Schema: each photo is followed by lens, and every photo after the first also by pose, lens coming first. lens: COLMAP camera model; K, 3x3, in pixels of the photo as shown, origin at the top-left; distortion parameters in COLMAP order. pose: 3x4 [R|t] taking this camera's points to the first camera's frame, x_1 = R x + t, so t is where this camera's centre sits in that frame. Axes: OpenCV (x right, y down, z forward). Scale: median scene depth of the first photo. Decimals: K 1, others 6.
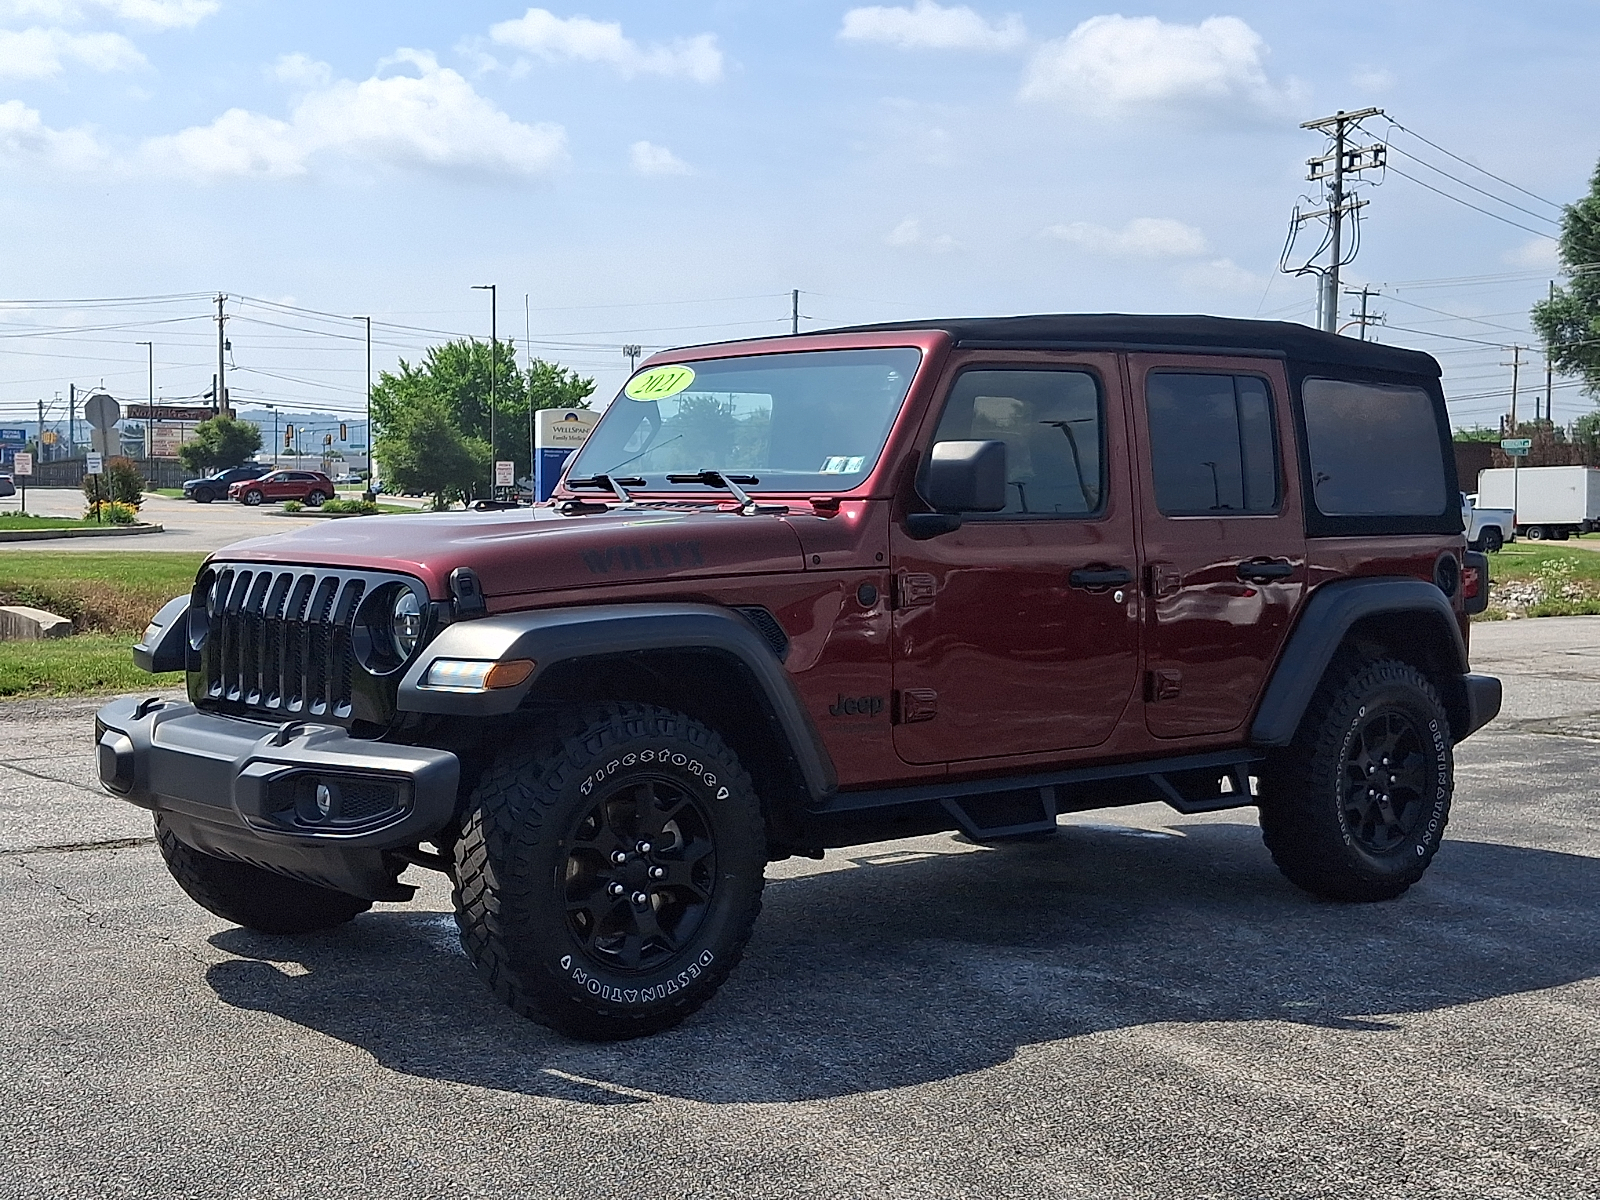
lens RADIAL K [[2217.3, 0, 800.5], [0, 2217.3, 649.4], [0, 0, 1]] dist [0.261854, -0.856210]
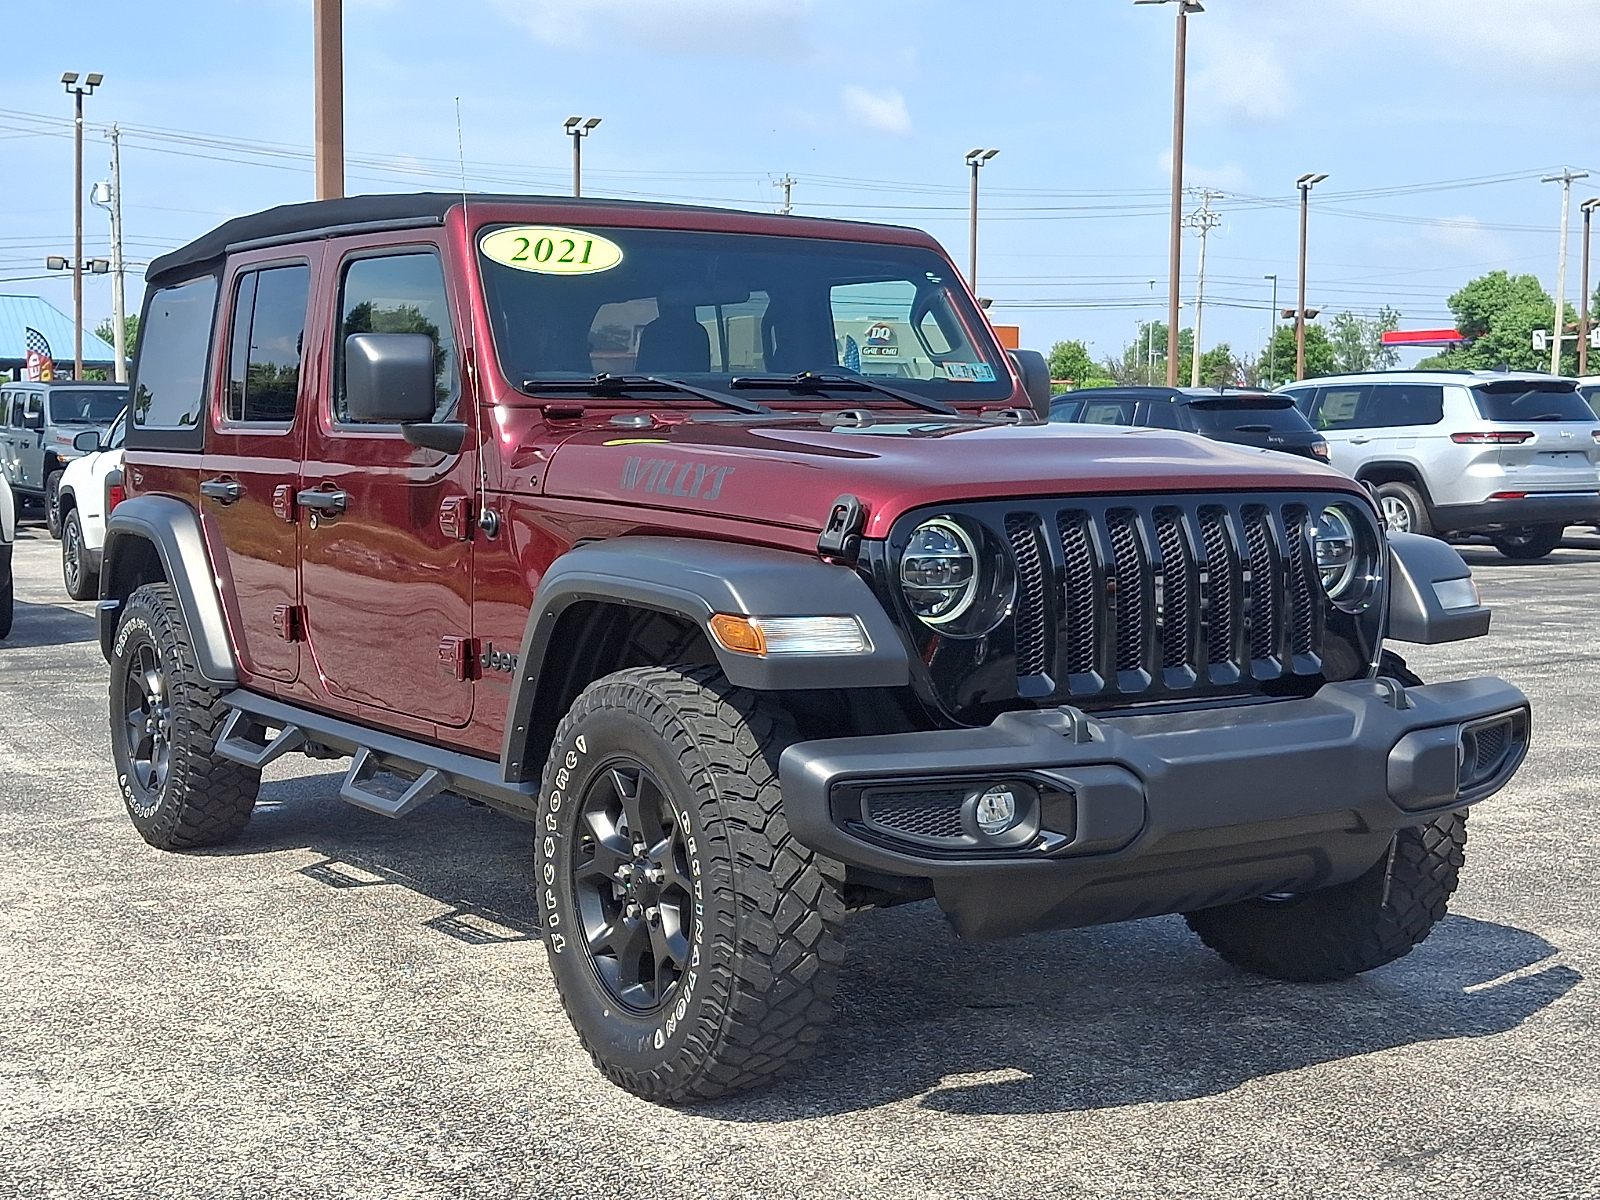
lens RADIAL K [[2212.2, 0, 800.0], [0, 2212.2, 600.0], [0, 0, 1]] dist [0.206309, -0.487307]
pose [[0.067006, -0.075377, 0.994901, -0.804755], [0.068667, 0.995126, 0.070769, -0.052400], [-0.995387, 0.063575, 0.071855, 0.885313]]
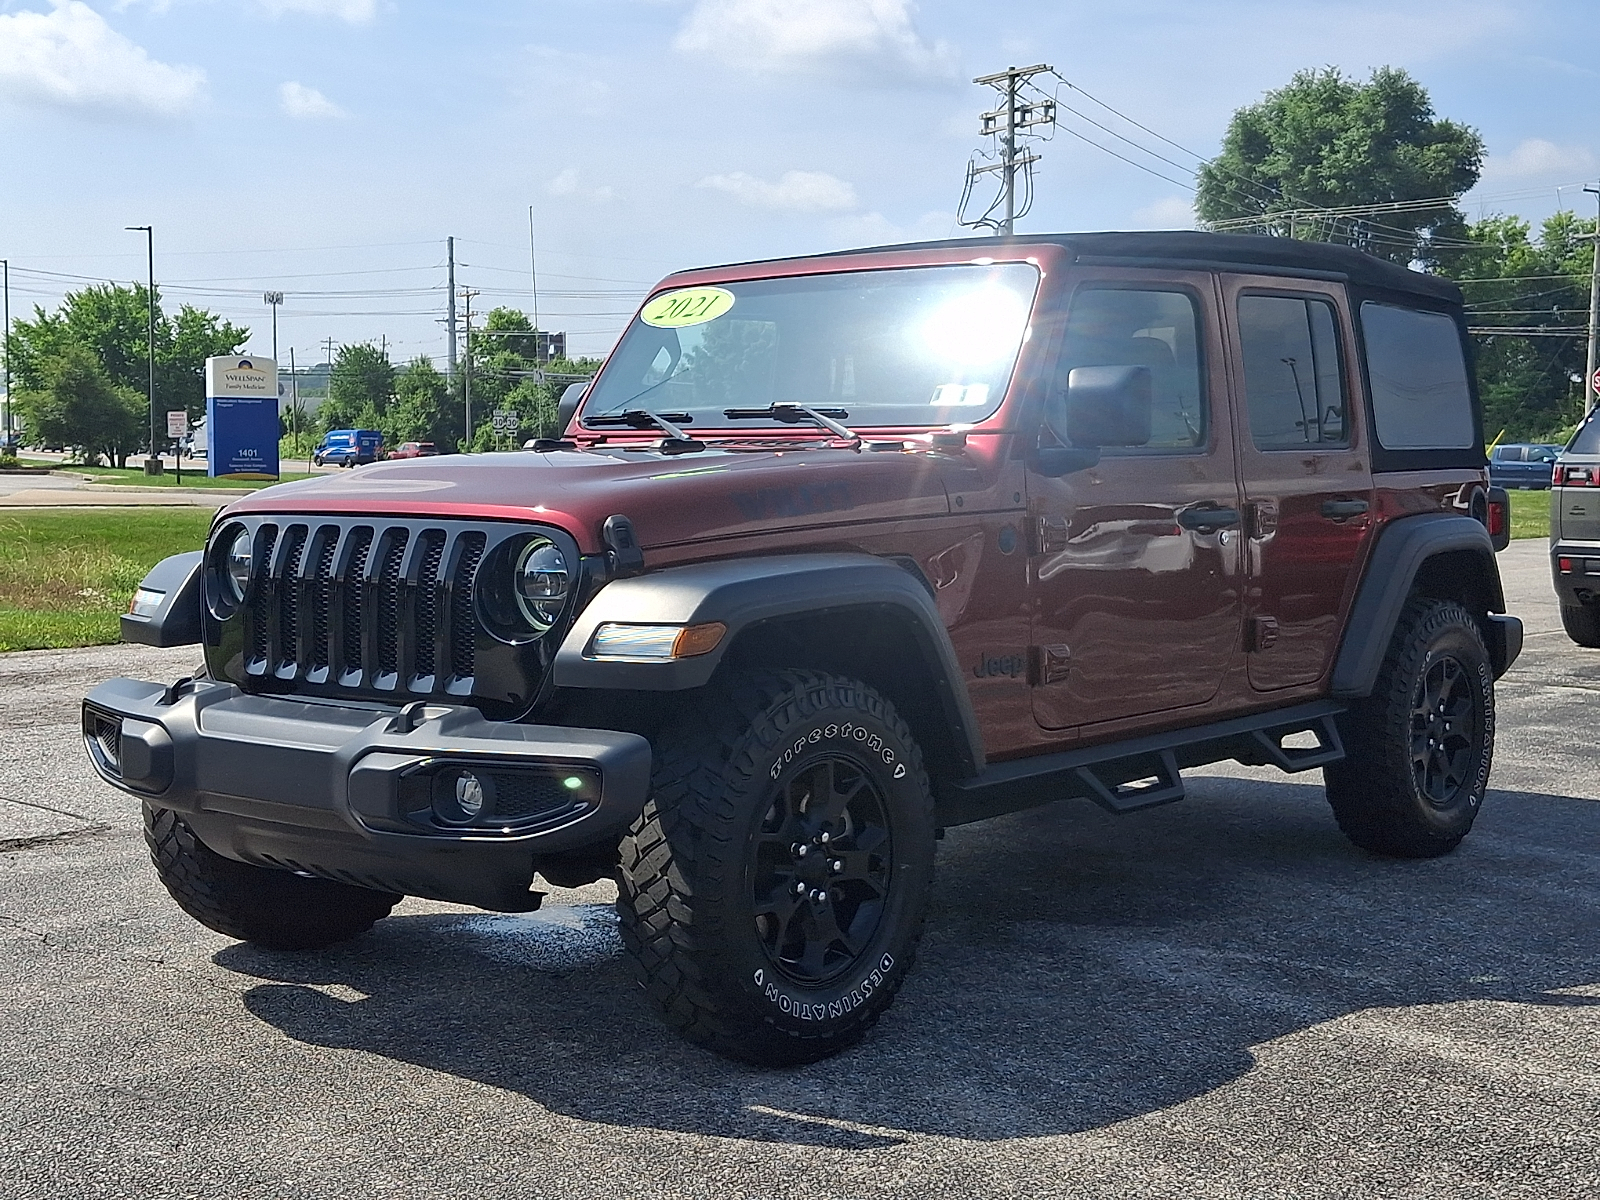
lens RADIAL K [[2191.7, 0, 800.0], [0, 2191.7, 600.0], [0, 0, 1]] dist [0.262405, -0.844596]
pose [[0.985617, -0.021244, 0.167656, -0.170875], [0.021179, 0.999773, 0.002177, -0.003762], [-0.167665, 0.001405, 0.985843, 0.126798]]
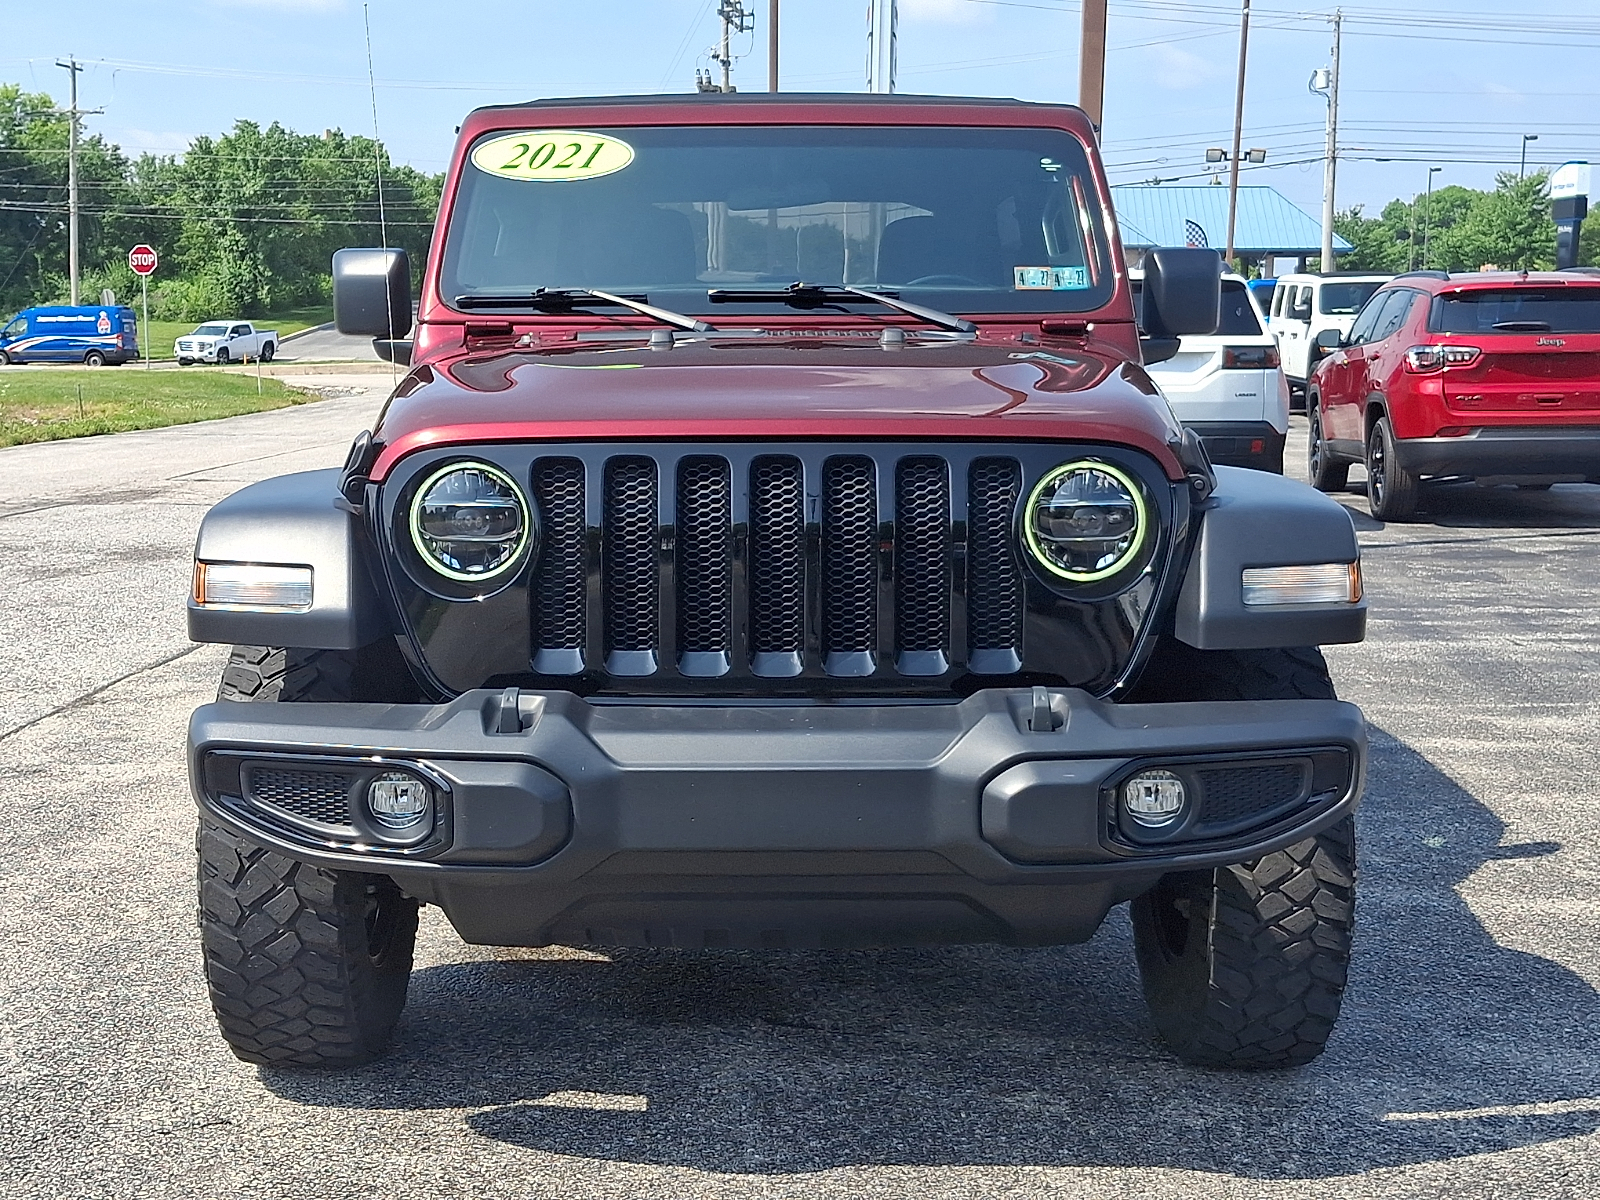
lens RADIAL K [[2191.7, 0, 800.0], [0, 2191.7, 600.0], [0, 0, 1]] dist [0.262405, -0.844596]
pose [[0.617825, -0.100705, 0.779840, -0.574010], [0.053737, 0.994854, 0.085898, -0.038011], [-0.784477, -0.011163, 0.620057, 0.517652]]
